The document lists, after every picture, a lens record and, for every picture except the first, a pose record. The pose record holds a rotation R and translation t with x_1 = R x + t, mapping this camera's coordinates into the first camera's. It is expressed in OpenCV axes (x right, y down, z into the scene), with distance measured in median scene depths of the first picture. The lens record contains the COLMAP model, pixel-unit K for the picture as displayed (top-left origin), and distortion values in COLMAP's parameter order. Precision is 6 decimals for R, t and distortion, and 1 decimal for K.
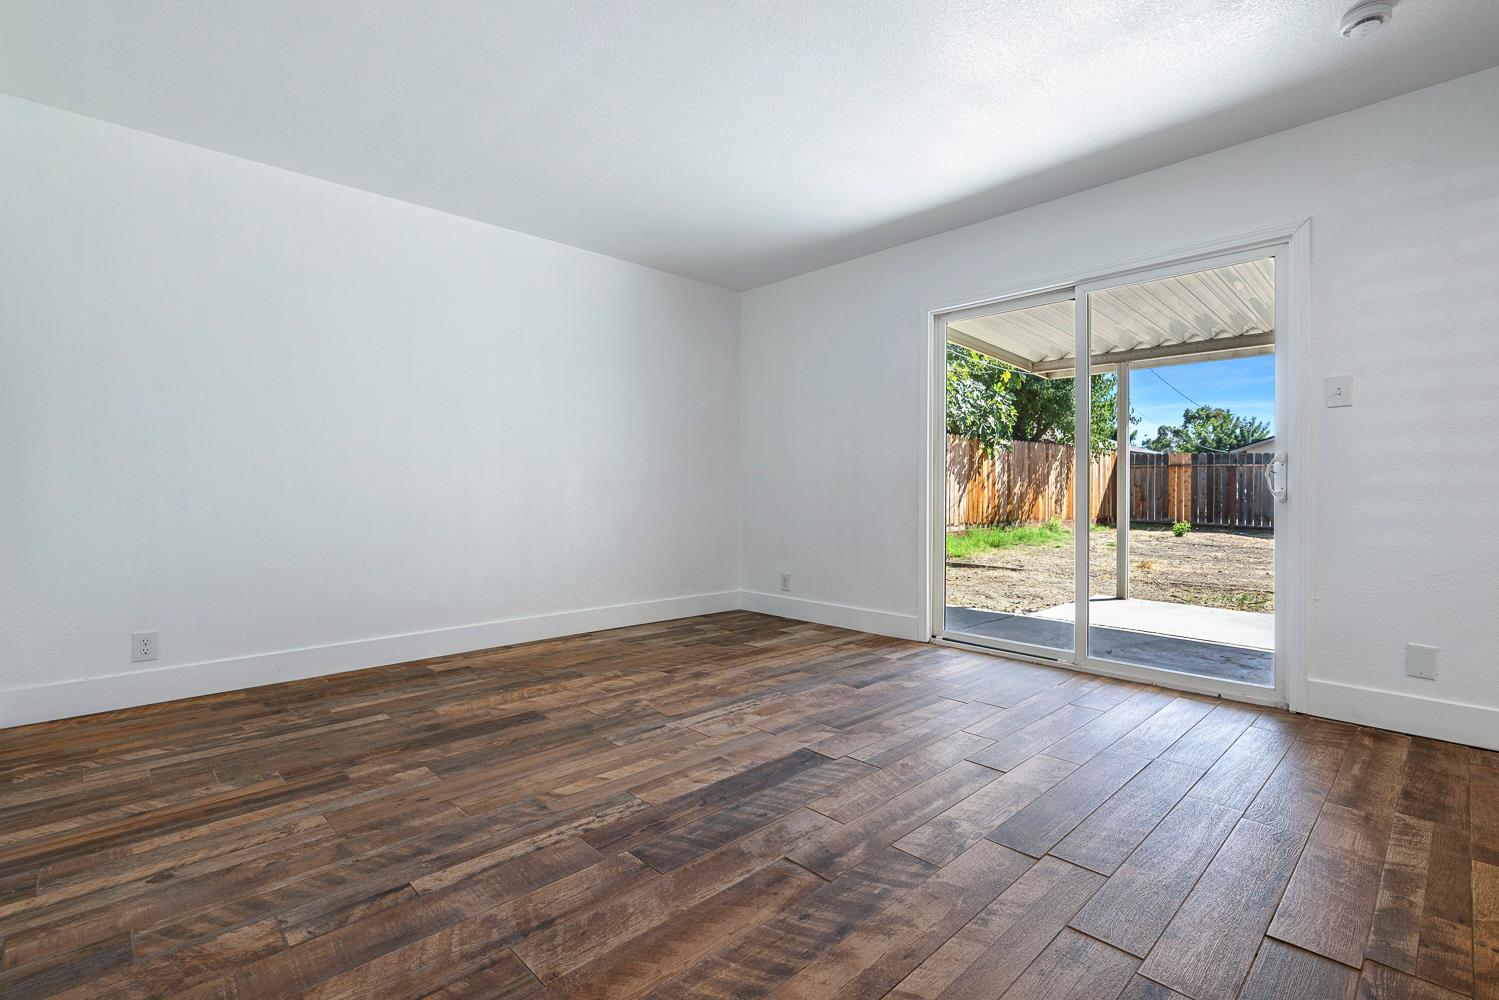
lens RADIAL K [[690.8, 0, 750.4], [0, 690.8, 487.1], [0, 0, 1]] dist [-0.004688, -0.000058]
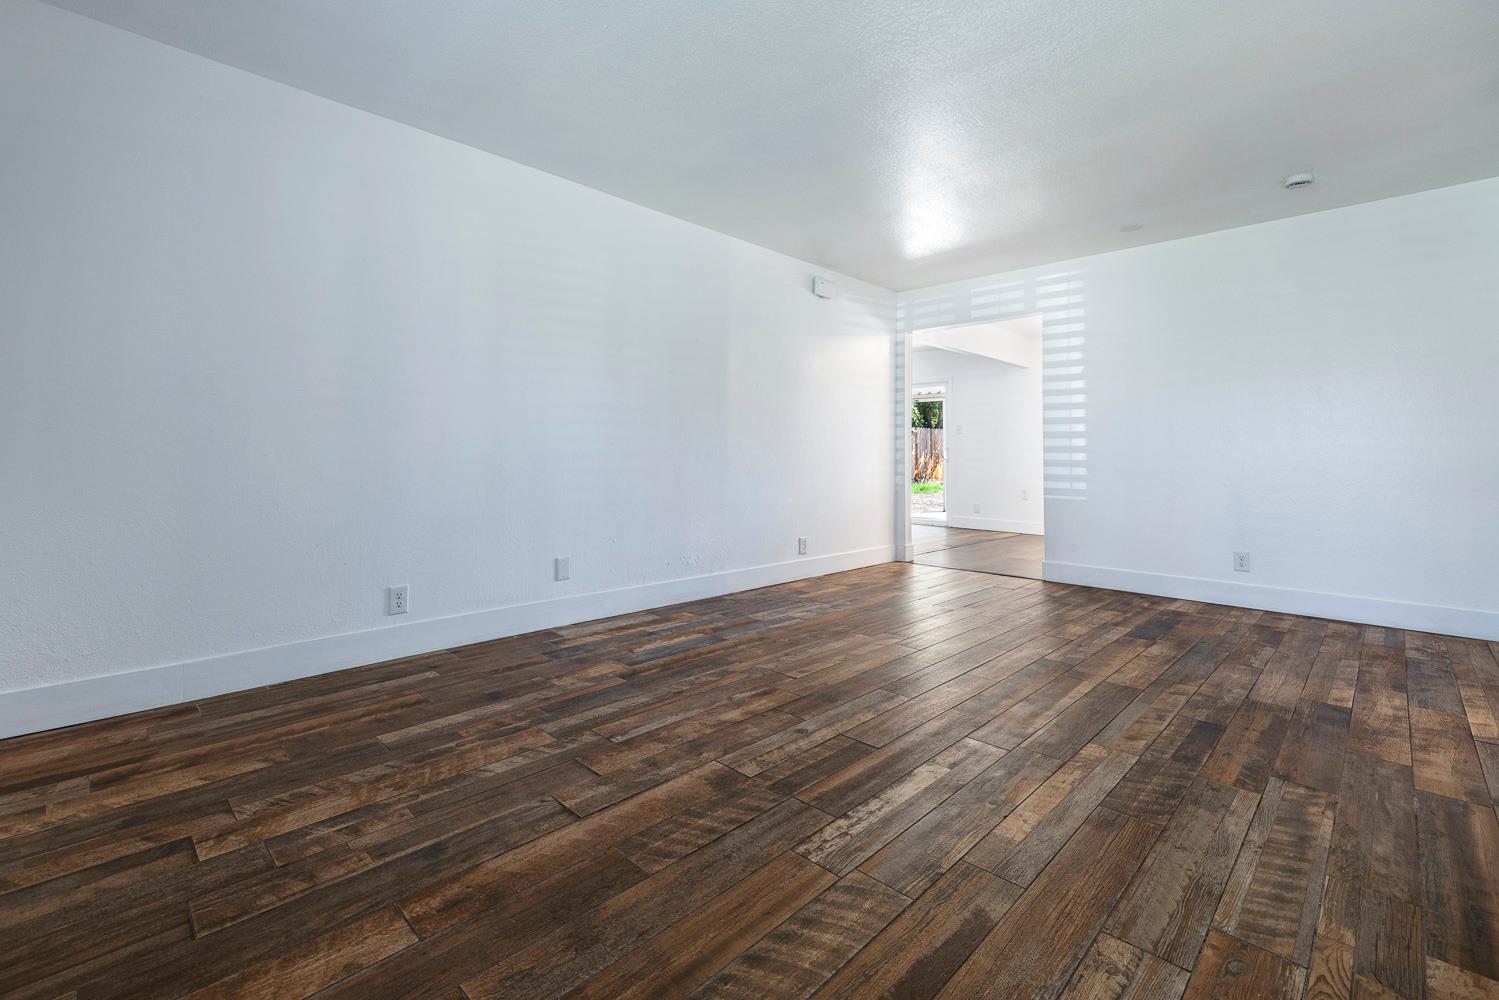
lens RADIAL K [[653.9, 0, 746.1], [0, 653.9, 417.6], [0, 0, 1]] dist [0.001756, 0.000173]
pose [[0.999553, 0.010534, 0.027977, -0.330421], [-0.008834, 0.998147, -0.060212, 0.004590], [-0.028560, 0.059938, 0.997793, -2.554895]]
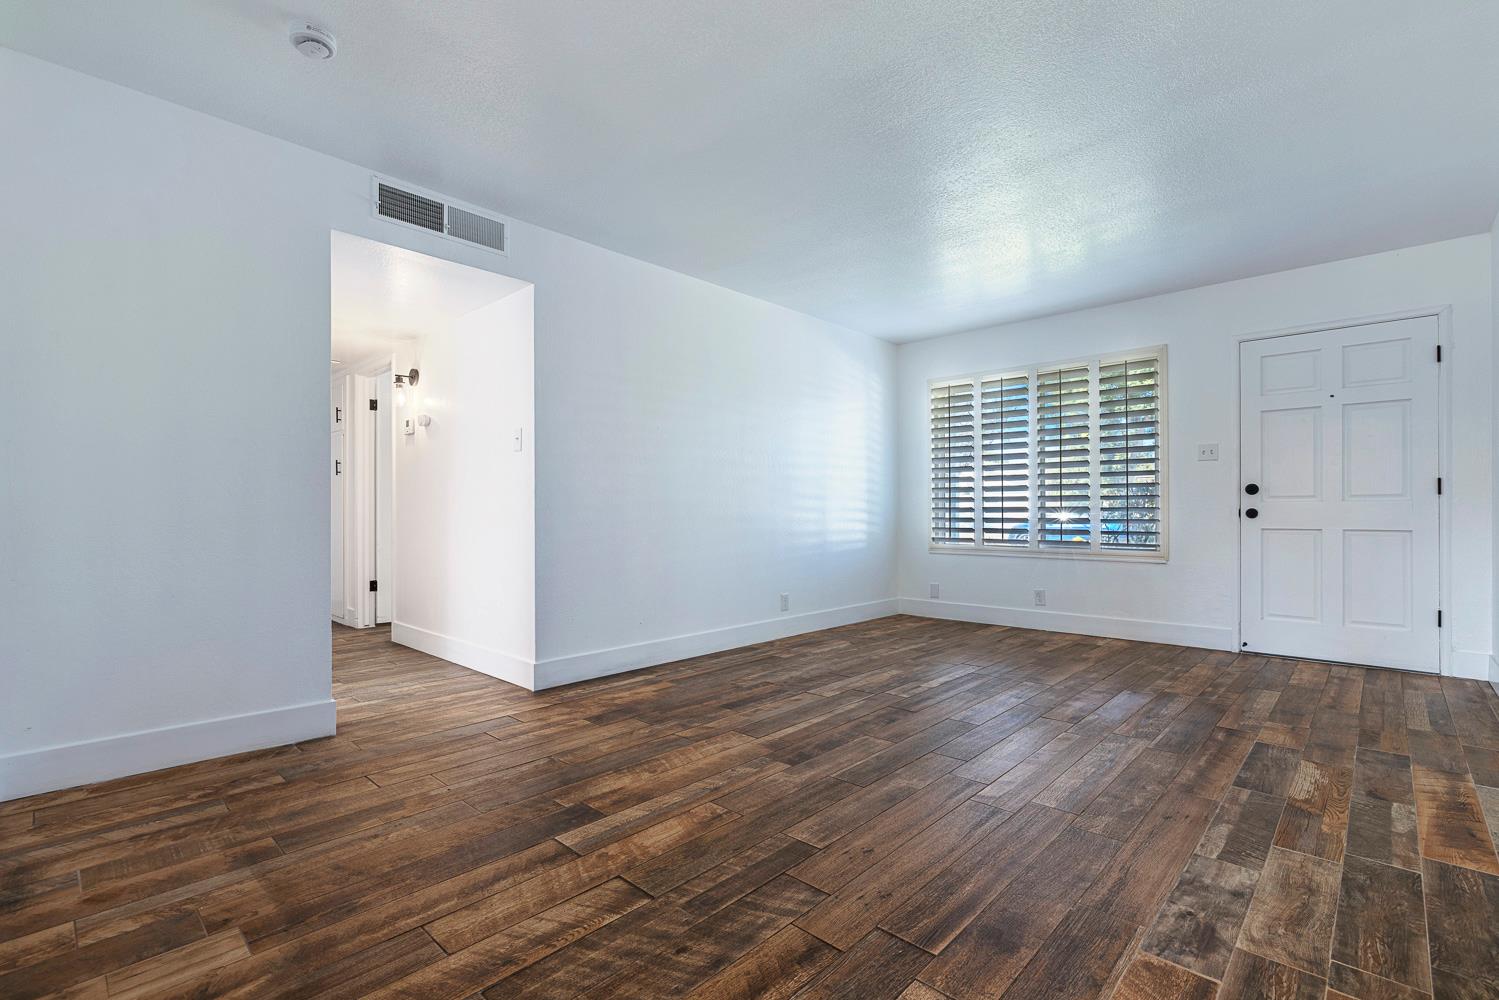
lens RADIAL K [[684.3, 0, 751.7], [0, 684.3, 507.7], [0, 0, 1]] dist [-0.002291, 0.000309]
pose [[-0.998350, 0.001203, -0.057401, 0.425617], [0.001457, 0.999989, -0.004377, -0.001207], [0.057395, -0.004454, -0.998342, -0.179977]]
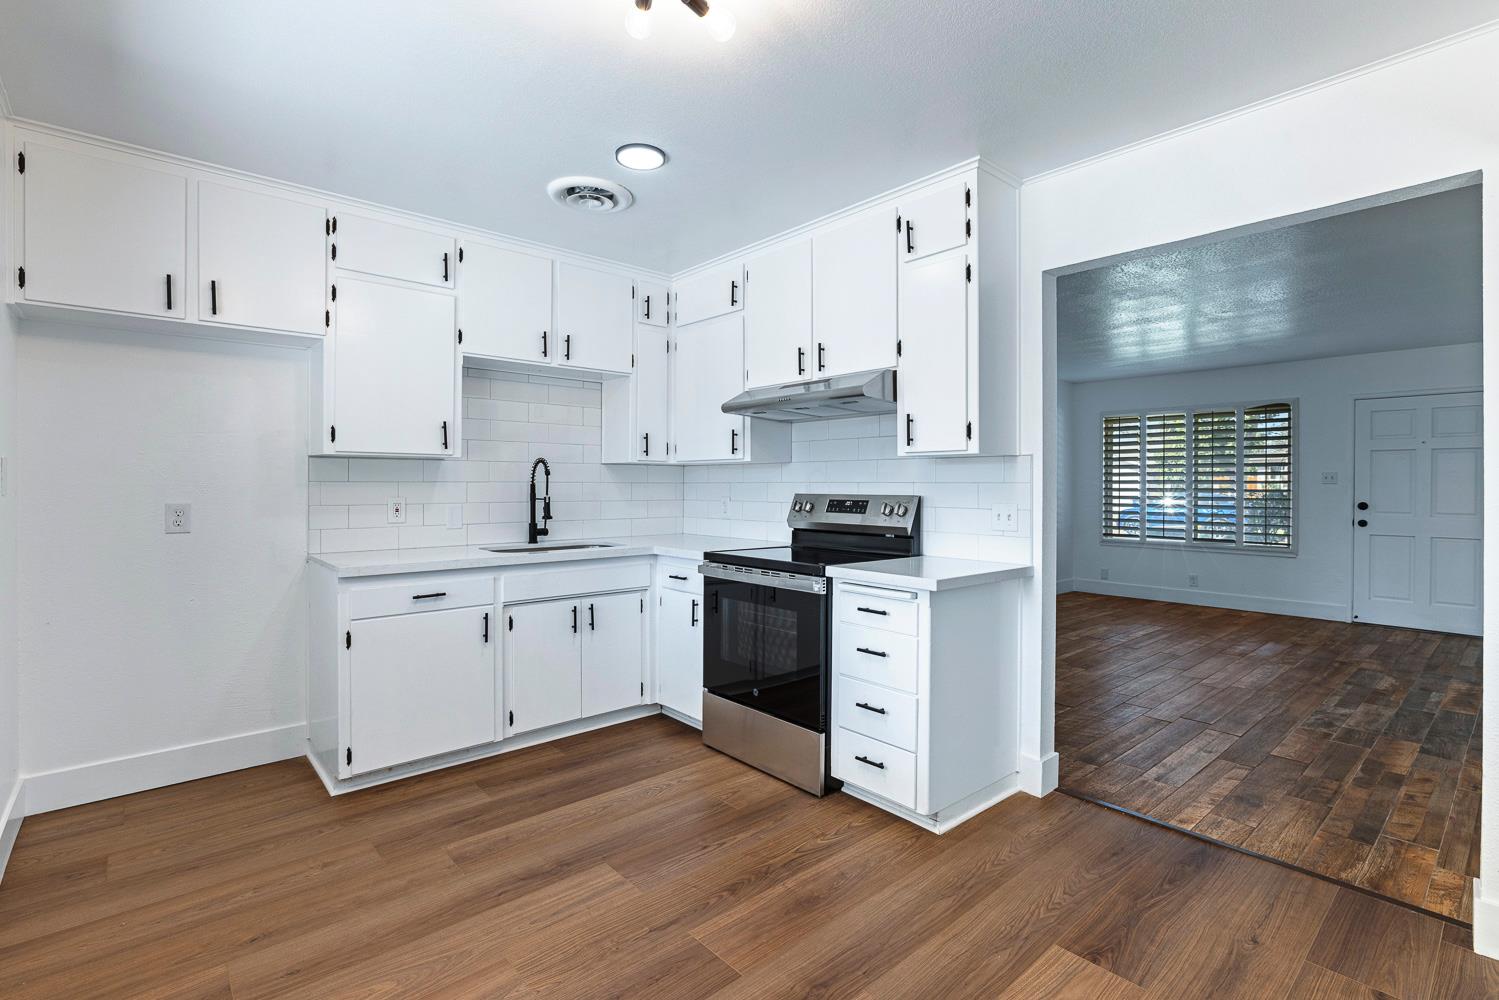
lens RADIAL K [[701.8, 0, 751.3], [0, 701.8, 488.2], [0, 0, 1]] dist [-0.004075, -0.000327]
pose [[-0.999160, -0.005873, 0.040547, 1.187182], [-0.005717, 0.999976, 0.003959, -0.125163], [-0.040569, 0.003724, -0.999170, 0.807254]]
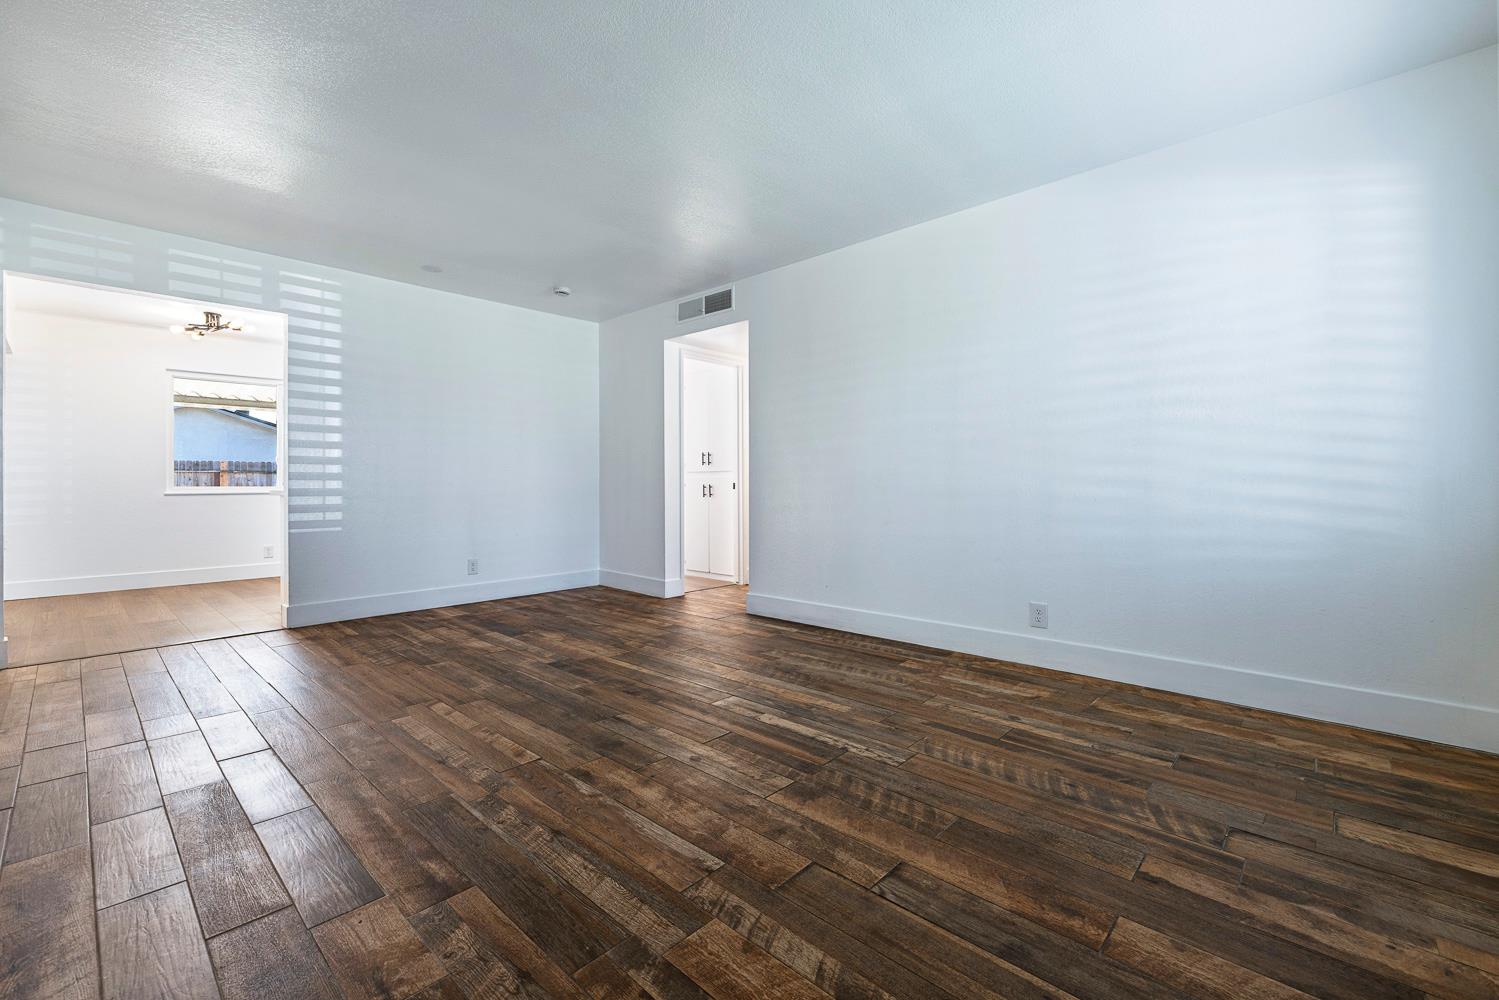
lens RADIAL K [[636.7, 0, 746.8], [0, 636.7, 478.3], [0, 0, 1]] dist [0.001479, 0.000025]
pose [[-0.050730, 0.009765, 0.998665, -1.145352], [0.005706, 0.999939, -0.009488, 0.000281], [-0.998696, 0.005217, -0.050782, -1.624015]]
